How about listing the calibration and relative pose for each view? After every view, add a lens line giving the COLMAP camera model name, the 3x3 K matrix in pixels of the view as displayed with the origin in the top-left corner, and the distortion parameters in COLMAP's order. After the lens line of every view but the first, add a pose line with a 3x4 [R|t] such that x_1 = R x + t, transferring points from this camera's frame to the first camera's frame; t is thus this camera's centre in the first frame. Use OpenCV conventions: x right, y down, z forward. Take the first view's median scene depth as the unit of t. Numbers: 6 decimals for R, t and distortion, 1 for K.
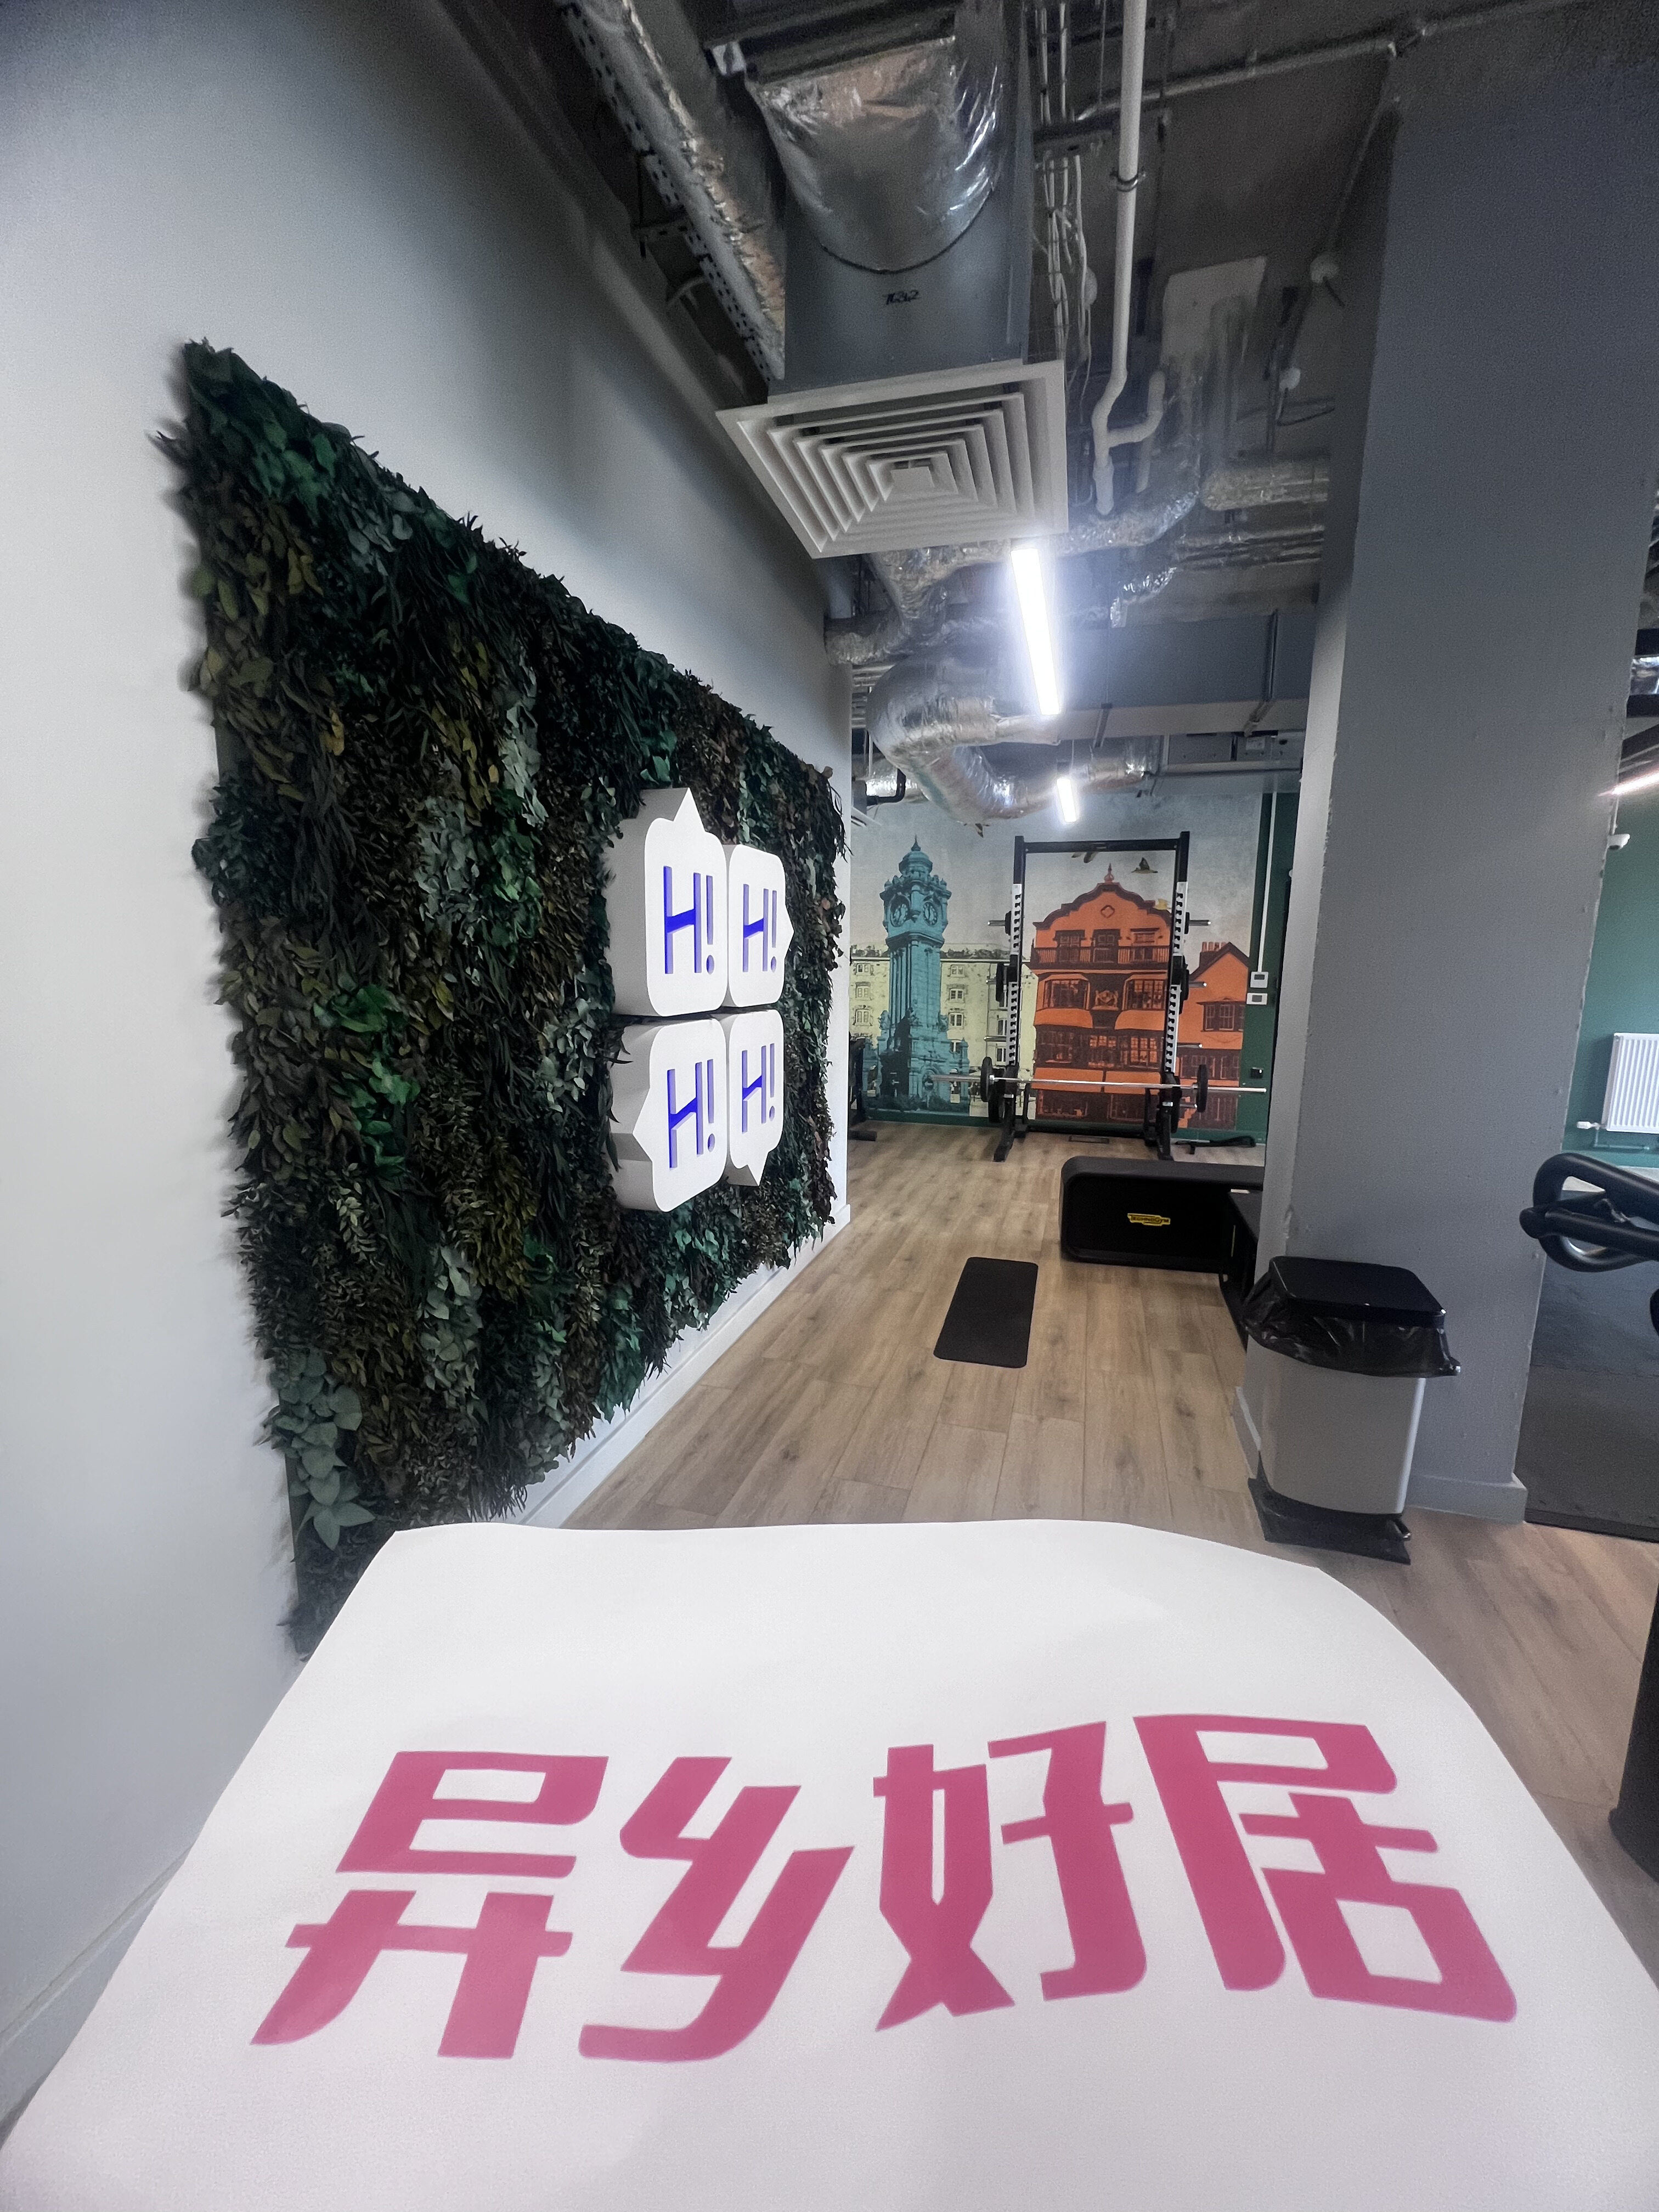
lens RADIAL K [[890.6, 0, 837.3], [0, 890.6, 1099.1], [0, 0, 1]] dist [-0.004001, 0.000797]
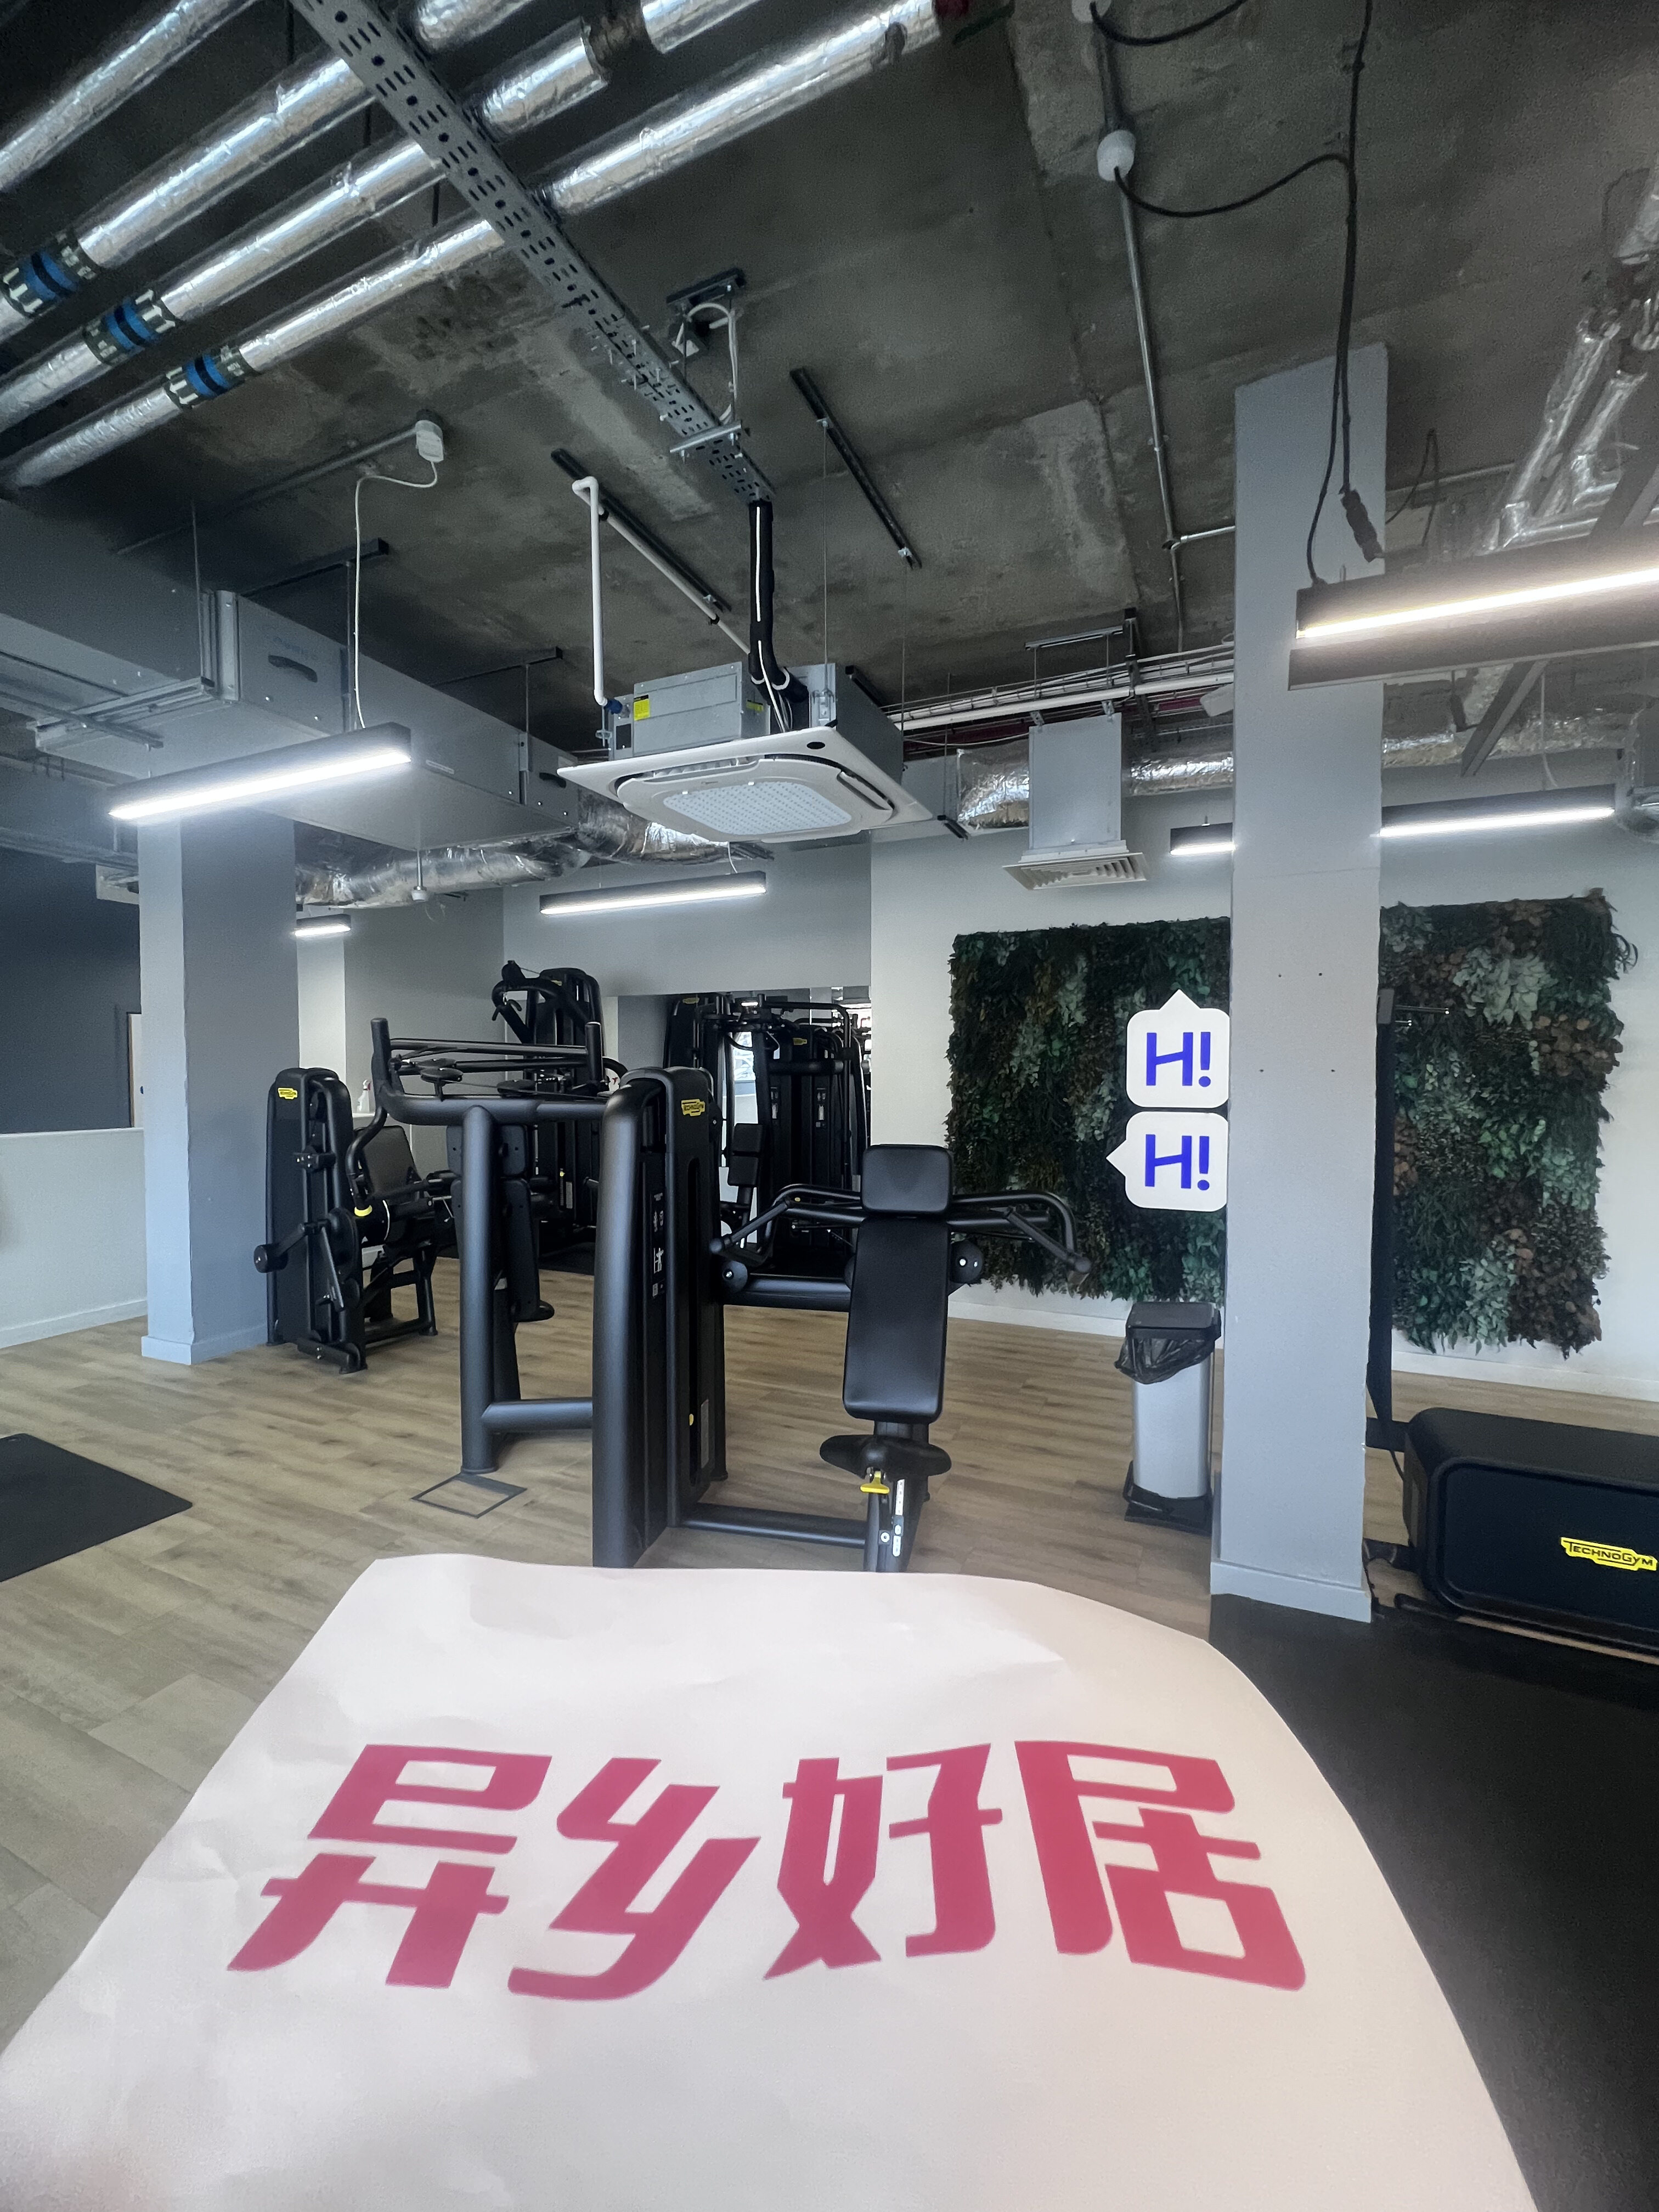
lens RADIAL K [[890.6, 0, 836.2], [0, 890.6, 1101.4], [0, 0, 1]] dist [-0.004001, 0.000797]
pose [[-0.152693, 0.025196, -0.987952, 1.976203], [-0.156696, 0.986412, 0.049375, -0.099673], [0.975772, 0.162347, -0.146670, 0.650998]]
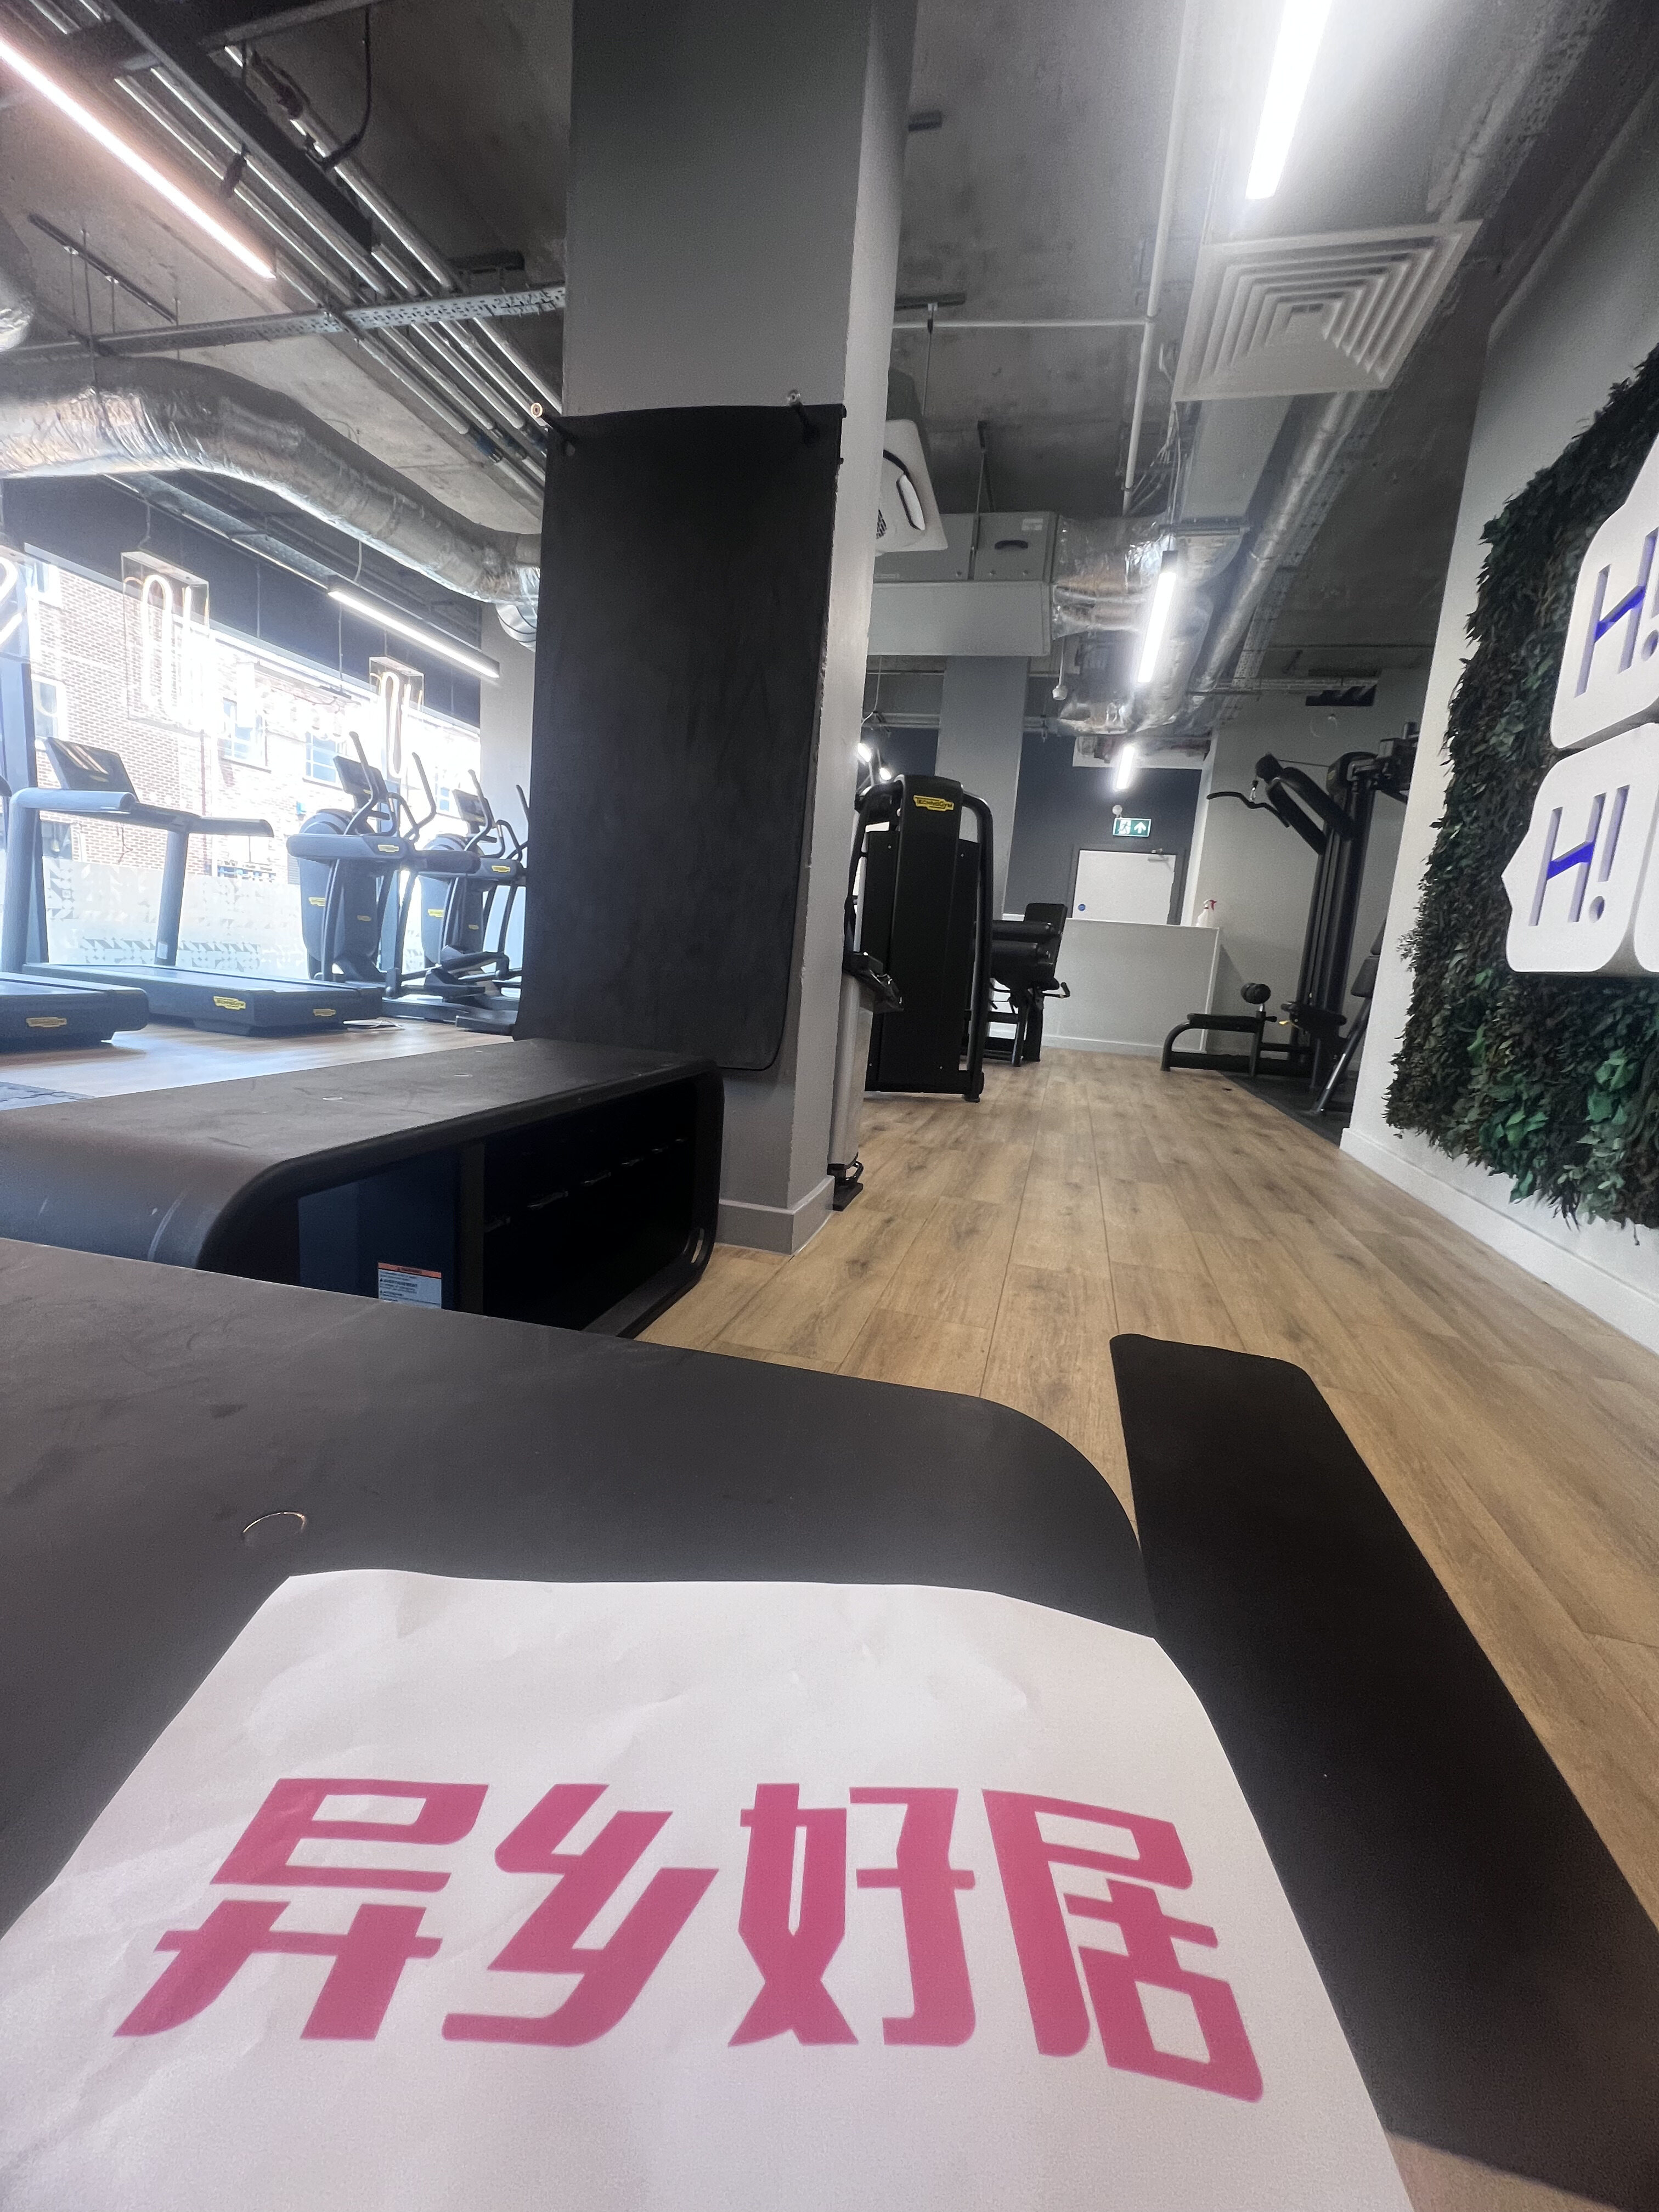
lens RADIAL K [[890.6, 0, 833.2], [0, 890.6, 1100.7], [0, 0, 1]] dist [-0.004001, 0.000797]
pose [[-0.995704, -0.086728, -0.032442, 0.574324], [-0.092538, 0.944548, 0.315065, 0.031151], [0.003318, 0.316714, -0.948515, 2.077212]]
